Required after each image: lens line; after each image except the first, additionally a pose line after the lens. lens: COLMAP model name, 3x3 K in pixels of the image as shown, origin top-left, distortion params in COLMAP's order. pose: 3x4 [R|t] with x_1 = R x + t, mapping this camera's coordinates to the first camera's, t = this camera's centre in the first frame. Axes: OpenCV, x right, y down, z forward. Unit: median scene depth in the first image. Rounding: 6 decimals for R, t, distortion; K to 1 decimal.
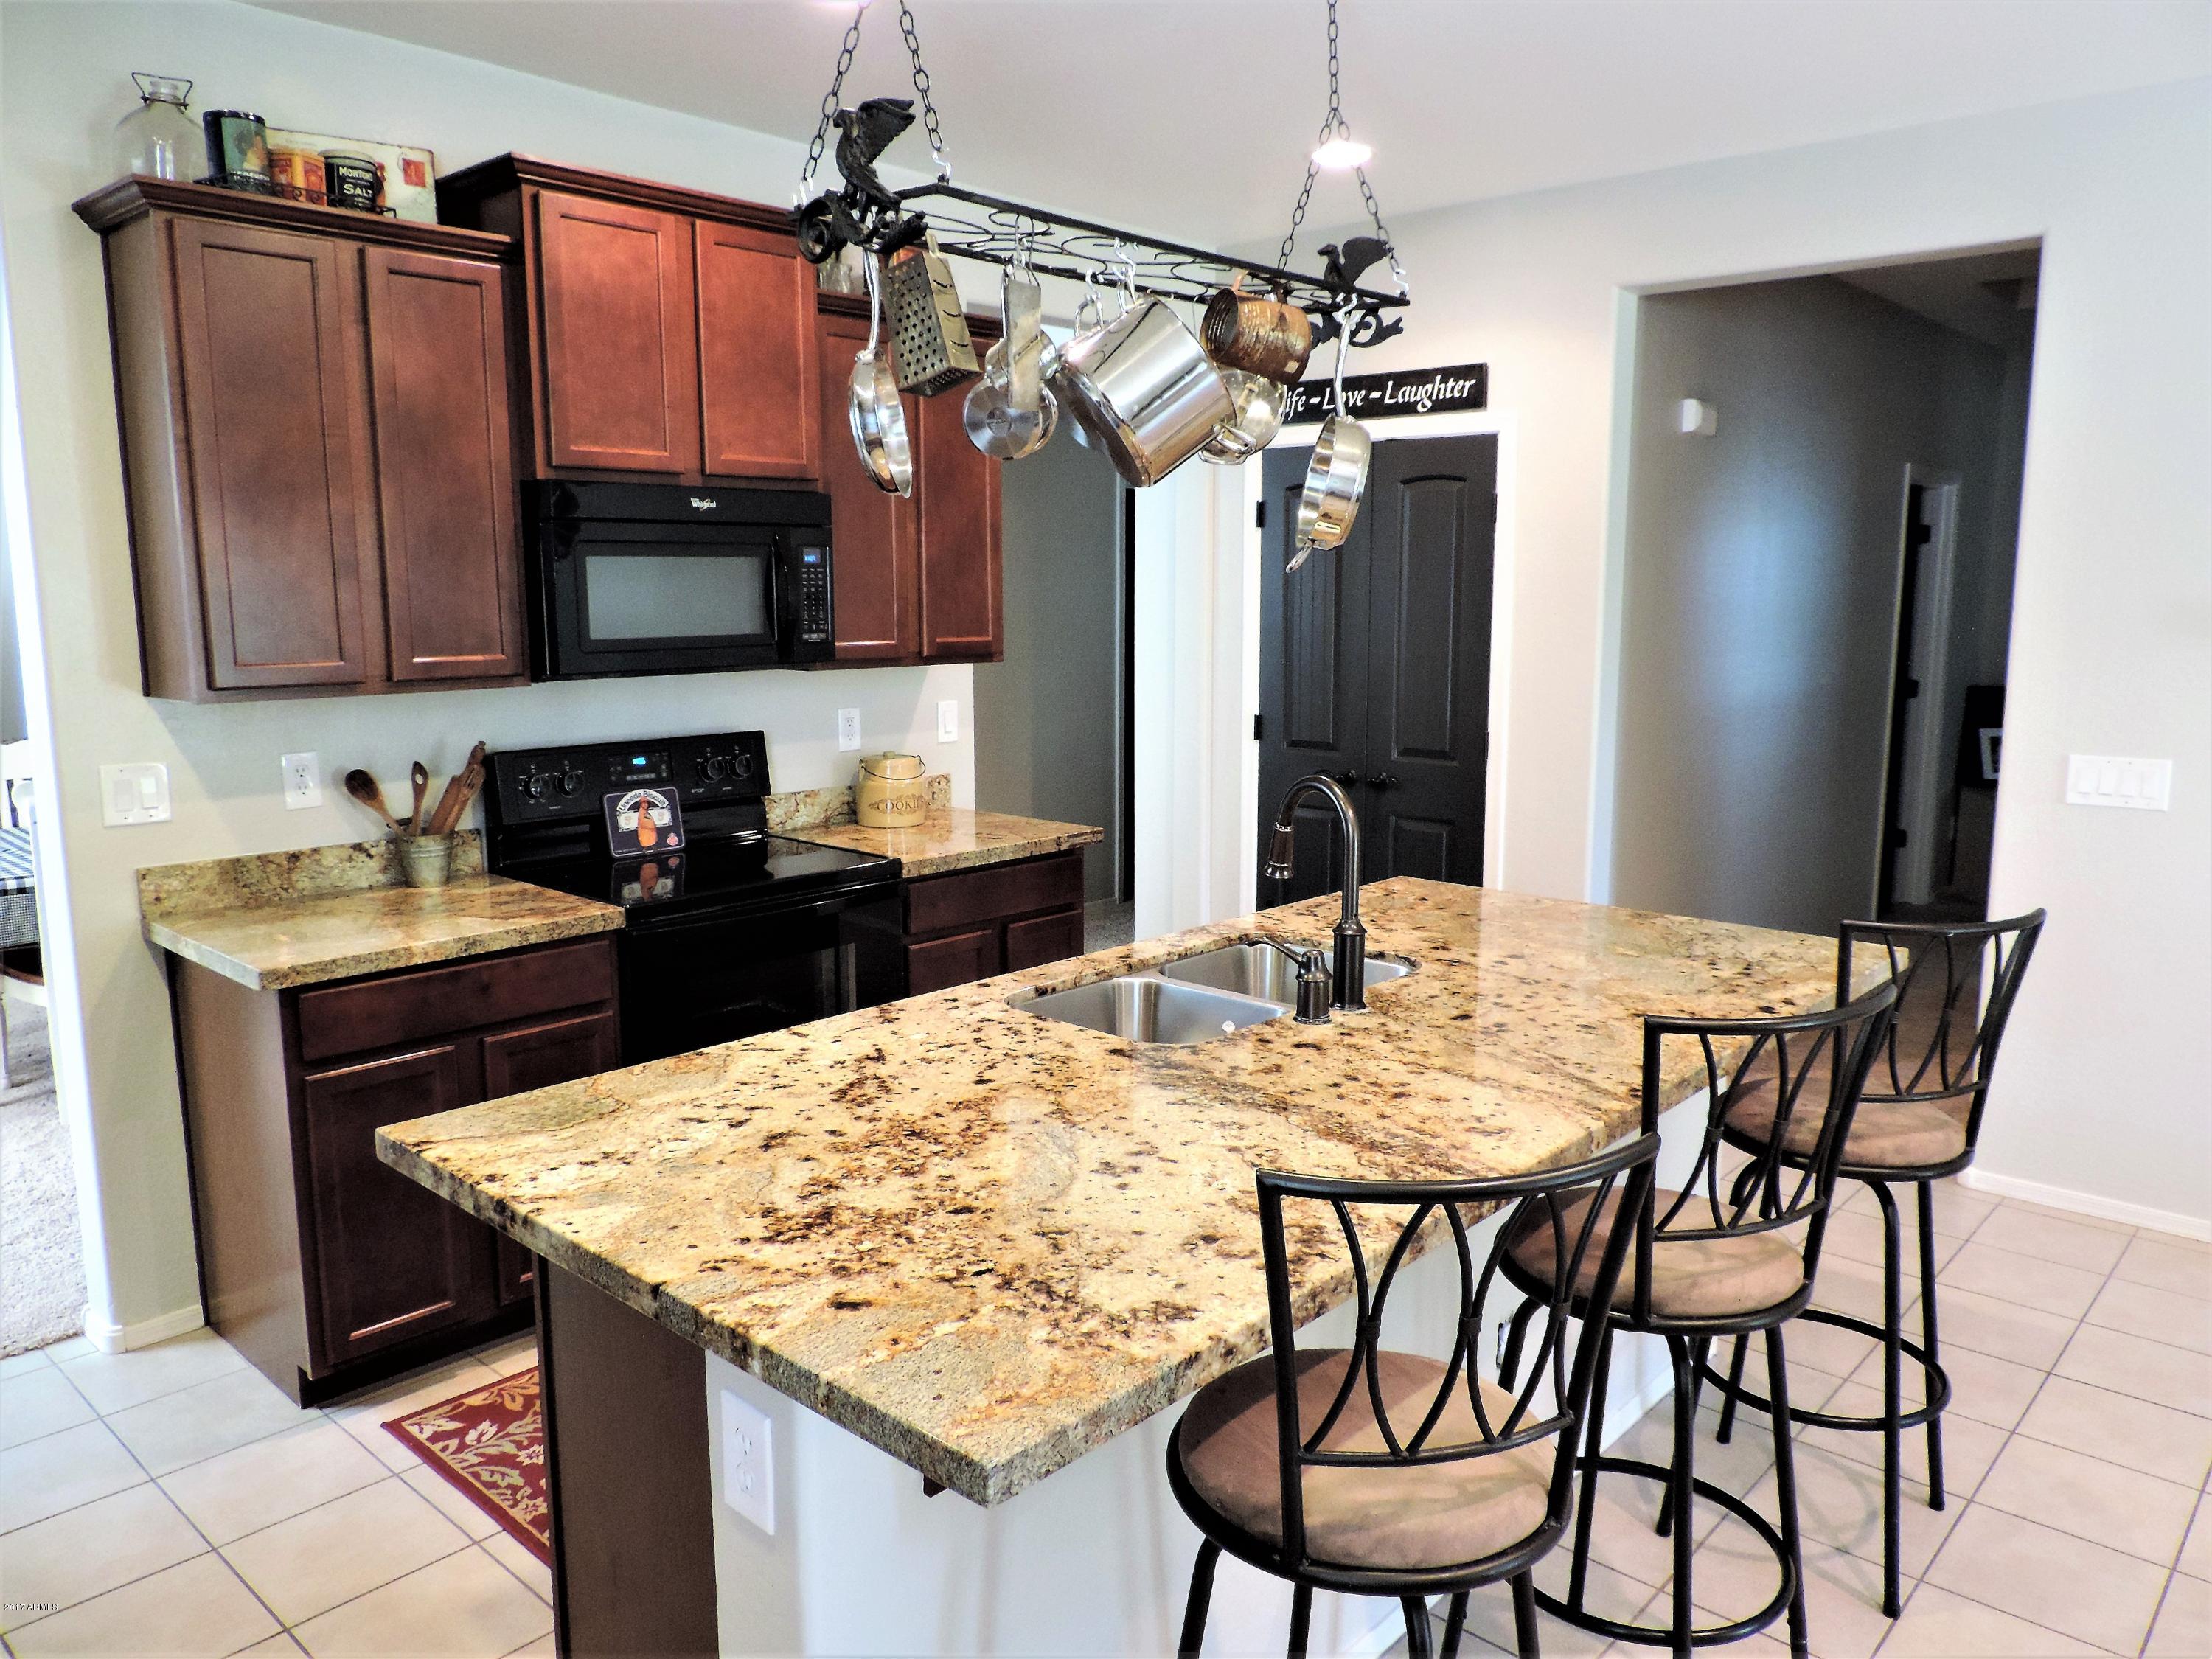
lens RADIAL K [[1559.7, 0, 1097.3], [0, 1559.7, 840.3], [0, 0, 1]] dist [-0.019096, 0.003806]
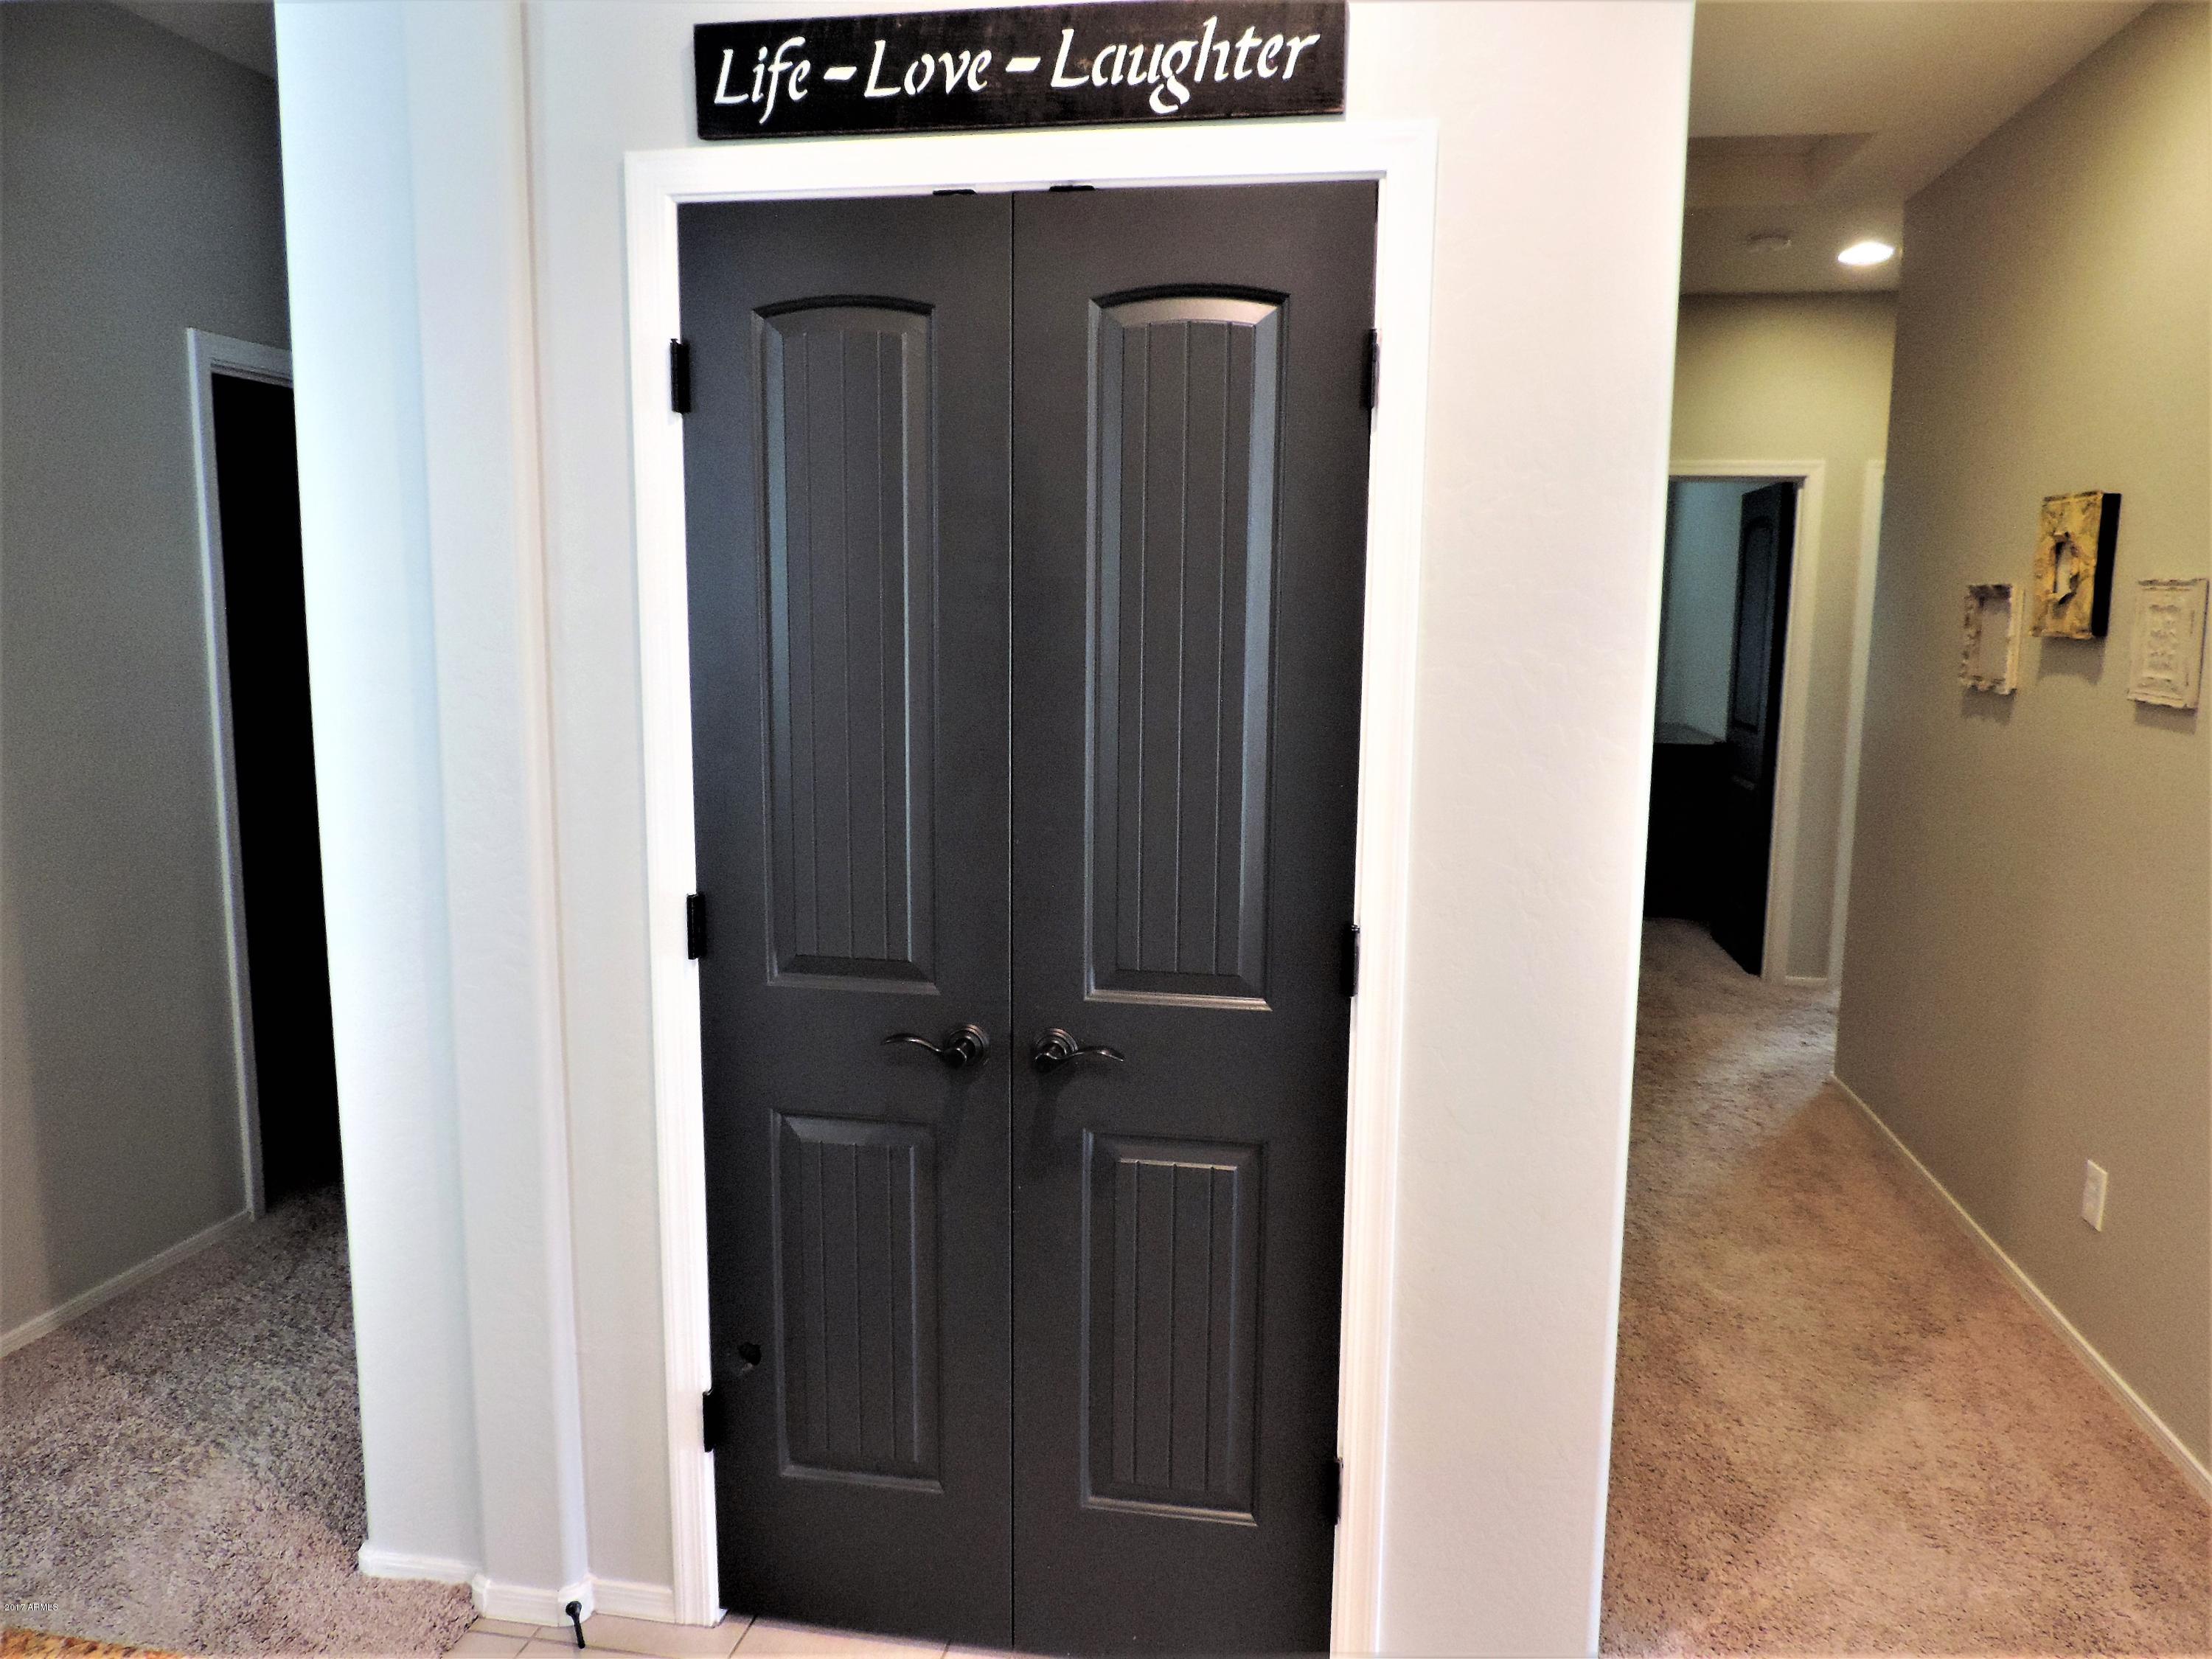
lens RADIAL K [[1559.7, 0, 1110.6], [0, 1559.7, 828.5], [0, 0, 1]] dist [-0.019096, 0.003806]
pose [[0.844387, -0.071225, 0.530977, -0.022708], [0.076530, 0.996995, 0.012035, -0.135189], [-0.530239, 0.030473, 0.847301, 0.880503]]
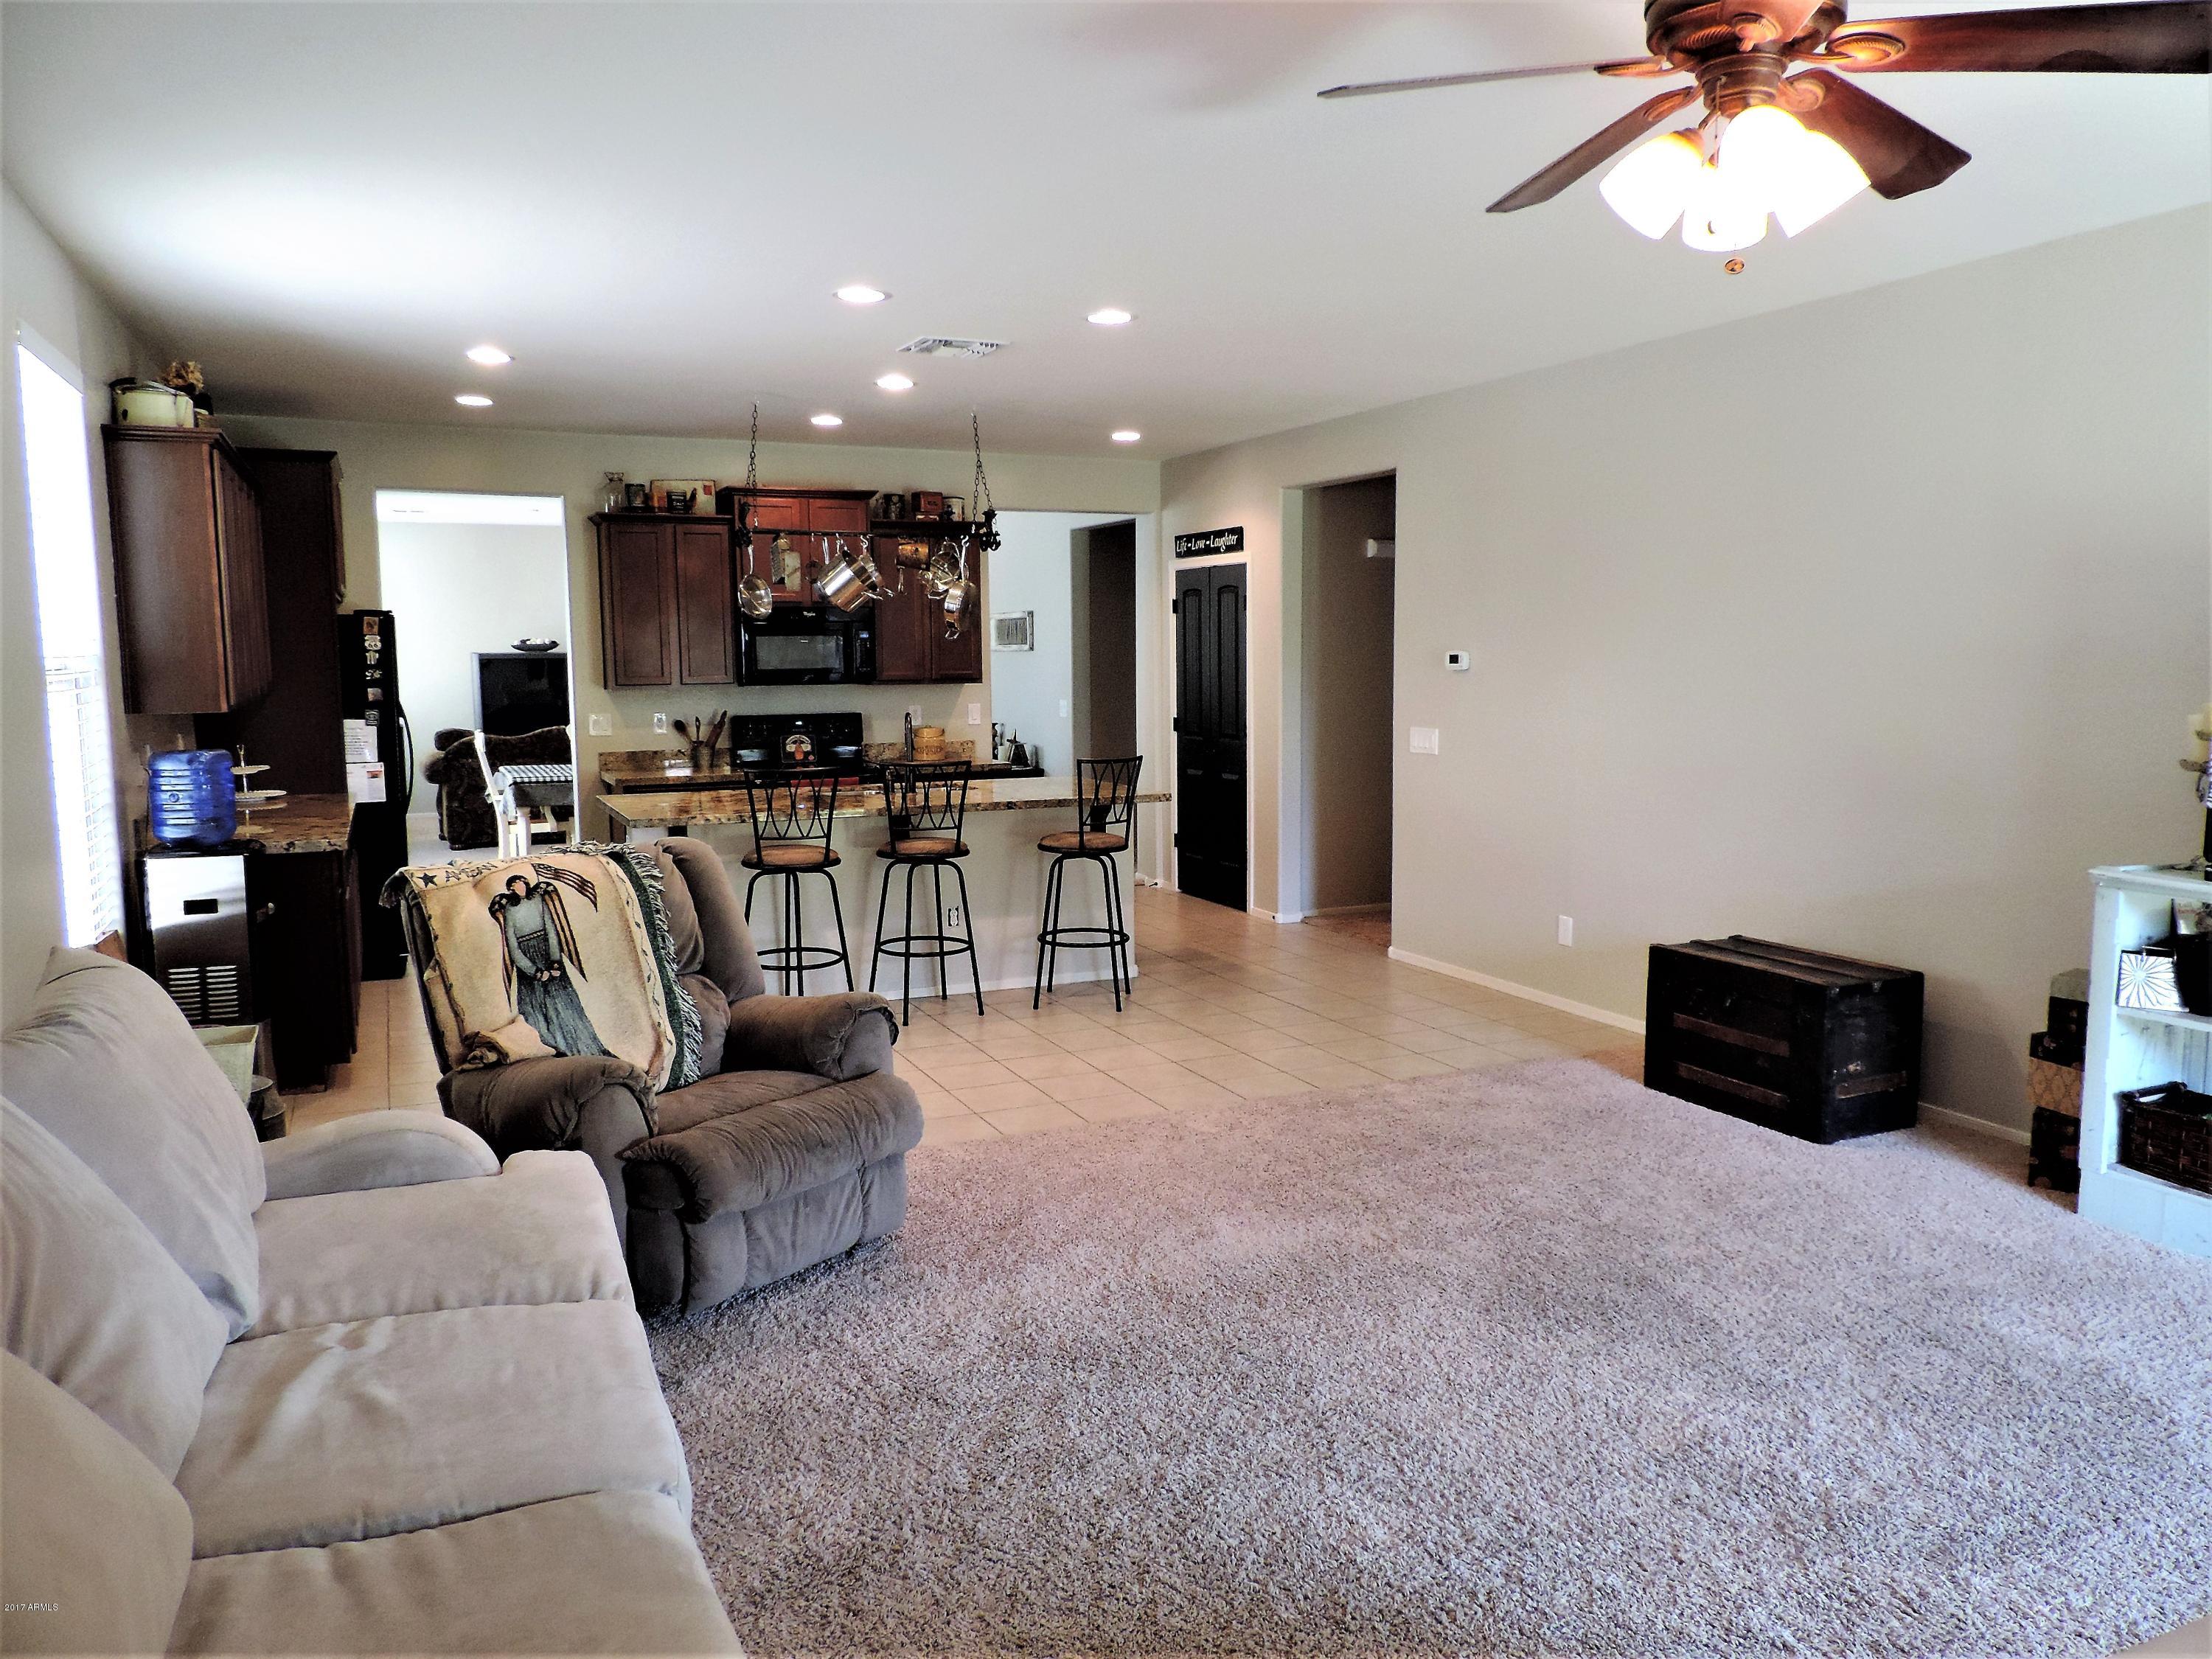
lens RADIAL K [[1559.7, 0, 1104.8], [0, 1559.7, 837.4], [0, 0, 1]] dist [-0.019096, 0.003806]
pose [[0.920878, 0.039363, -0.387858, 1.043743], [-0.055047, 0.998051, -0.029406, 0.163892], [0.385944, 0.048430, 0.921250, -0.966624]]
